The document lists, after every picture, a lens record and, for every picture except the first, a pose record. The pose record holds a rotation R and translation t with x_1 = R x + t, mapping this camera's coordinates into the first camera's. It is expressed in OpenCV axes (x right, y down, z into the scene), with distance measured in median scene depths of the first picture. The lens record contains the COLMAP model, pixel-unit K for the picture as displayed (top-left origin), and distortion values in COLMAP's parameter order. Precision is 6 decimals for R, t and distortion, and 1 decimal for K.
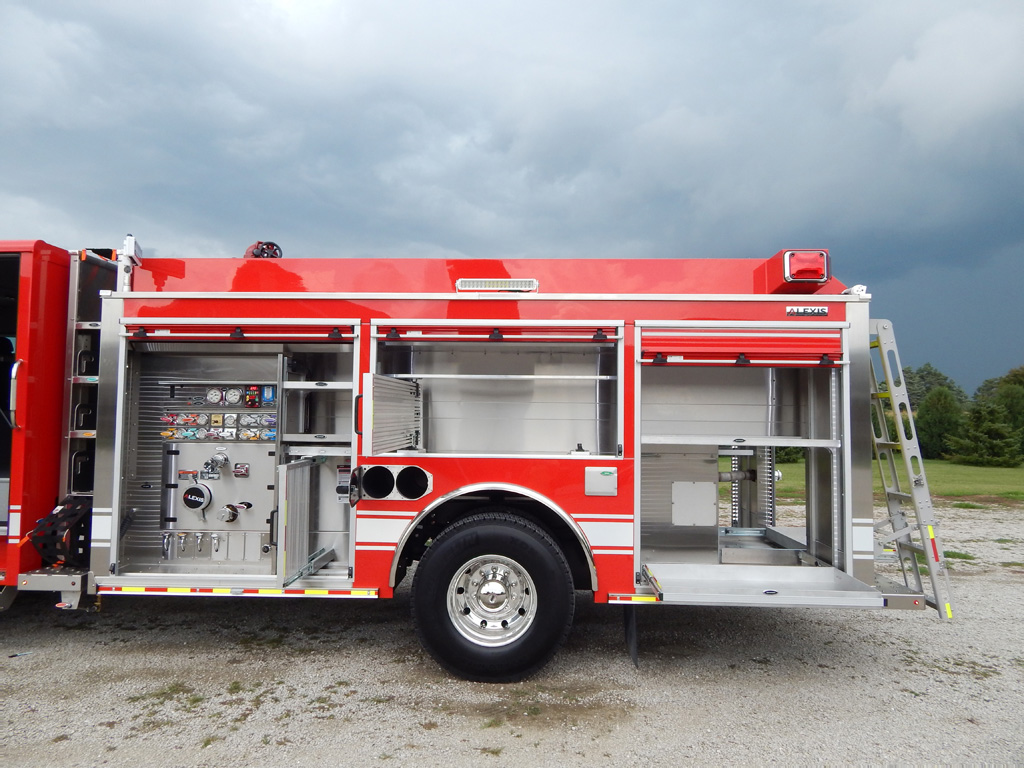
lens RADIAL K [[685.9, 0, 519.7], [0, 685.9, 382.2], [0, 0, 1]] dist [0.013429, -0.008802]
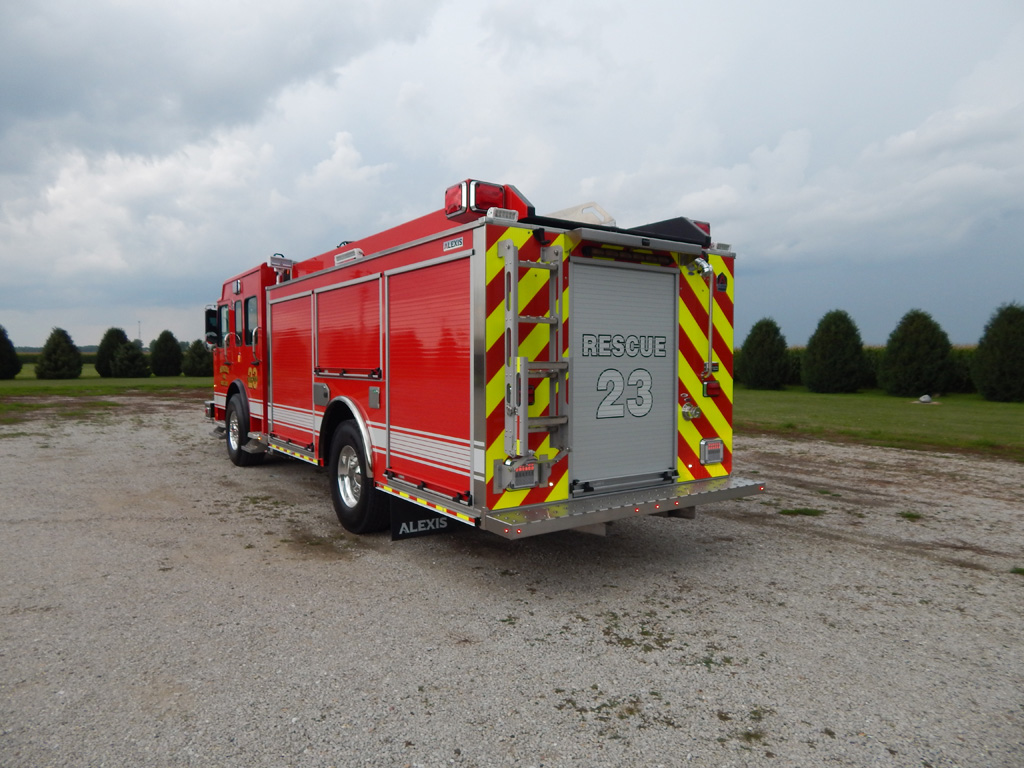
lens RADIAL K [[685.9, 0, 514.3], [0, 685.9, 387.9], [0, 0, 1]] dist [0.013429, -0.008802]
pose [[0.587941, 0.023753, -0.808555, 1.310544], [0.047882, 0.996794, 0.064100, 0.053148], [0.807486, -0.076403, 0.584919, 0.435628]]
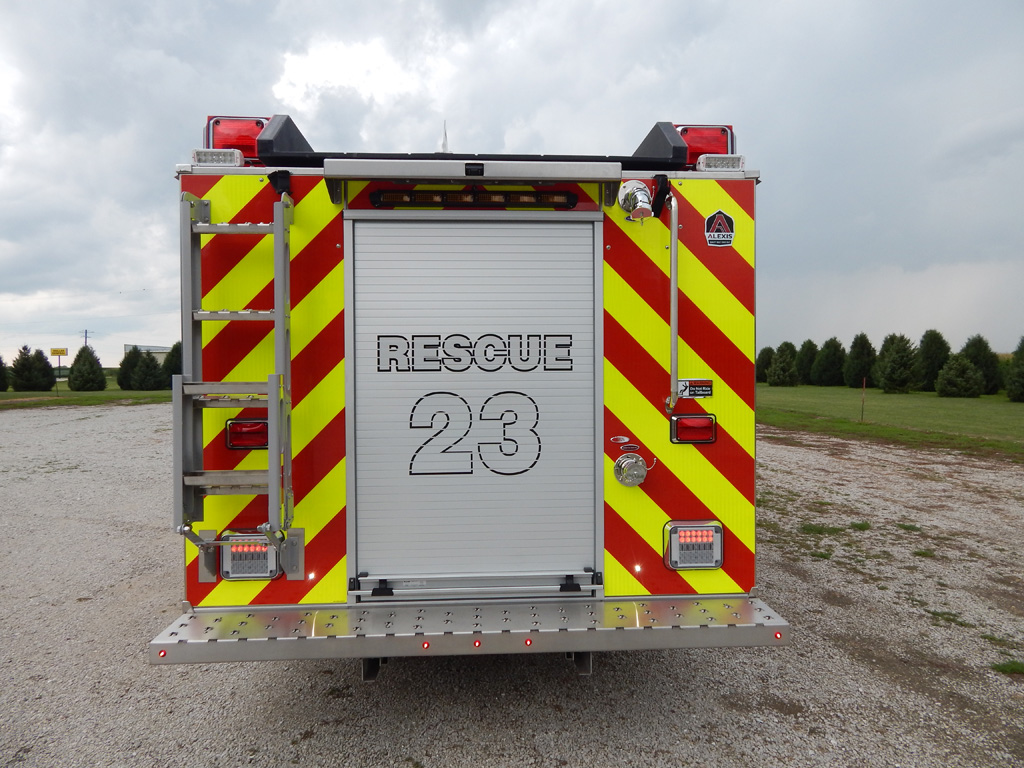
lens RADIAL K [[685.9, 0, 519.9], [0, 685.9, 378.9], [0, 0, 1]] dist [0.013429, -0.008802]
pose [[0.073875, 0.011145, -0.997205, 1.167121], [0.059932, 0.998081, 0.015594, 0.082929], [0.995465, -0.060916, 0.073065, 1.245503]]
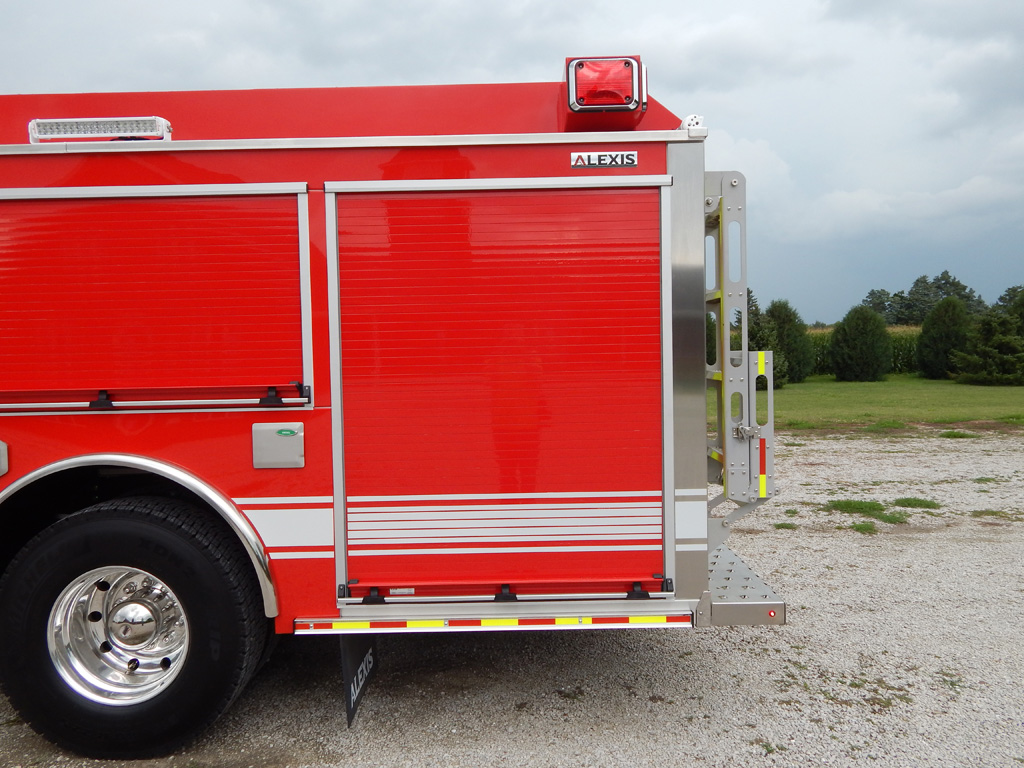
lens RADIAL K [[766.9, 0, 516.8], [0, 766.9, 382.1], [0, 0, 1]] dist [0.021004, -0.018946]
pose [[0.999145, -0.032446, 0.025619, 0.311388], [0.029776, 0.994692, 0.098493, 0.023950], [-0.028679, -0.097646, 0.994808, 0.295994]]
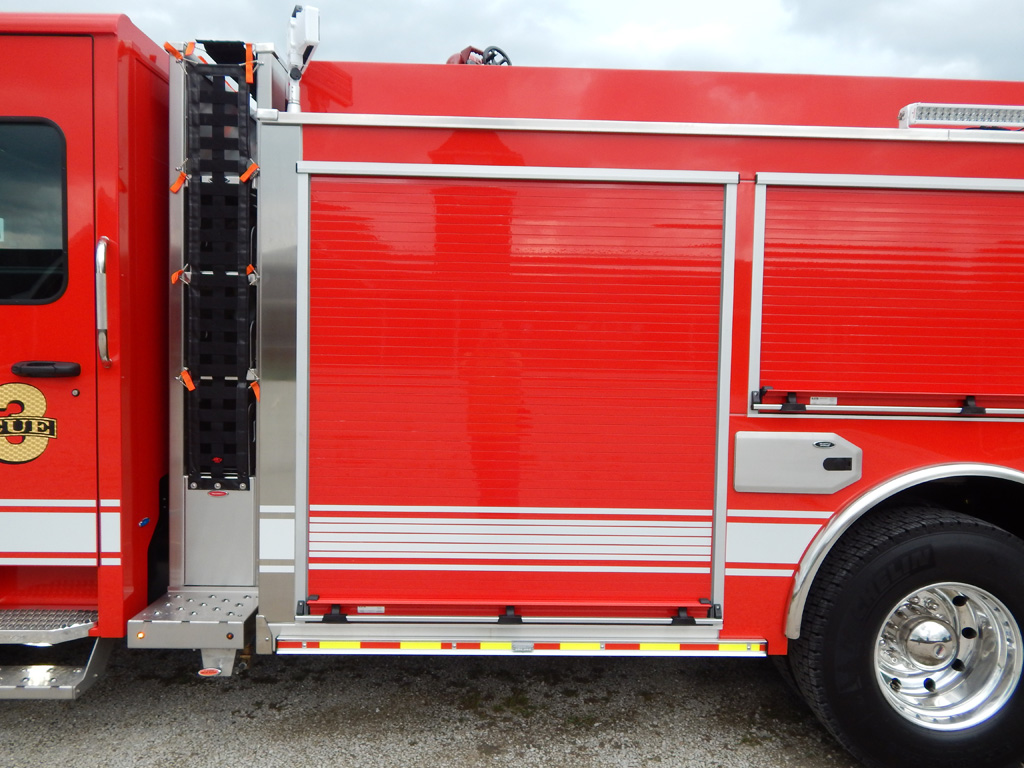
lens RADIAL K [[766.9, 0, 509.0], [0, 766.9, 375.1], [0, 0, 1]] dist [0.021004, -0.018946]
pose [[0.998072, 0.005622, 0.061809, -0.456222], [-0.011898, 0.994750, 0.101645, 0.010246], [-0.060913, -0.102185, 0.992899, 0.374608]]
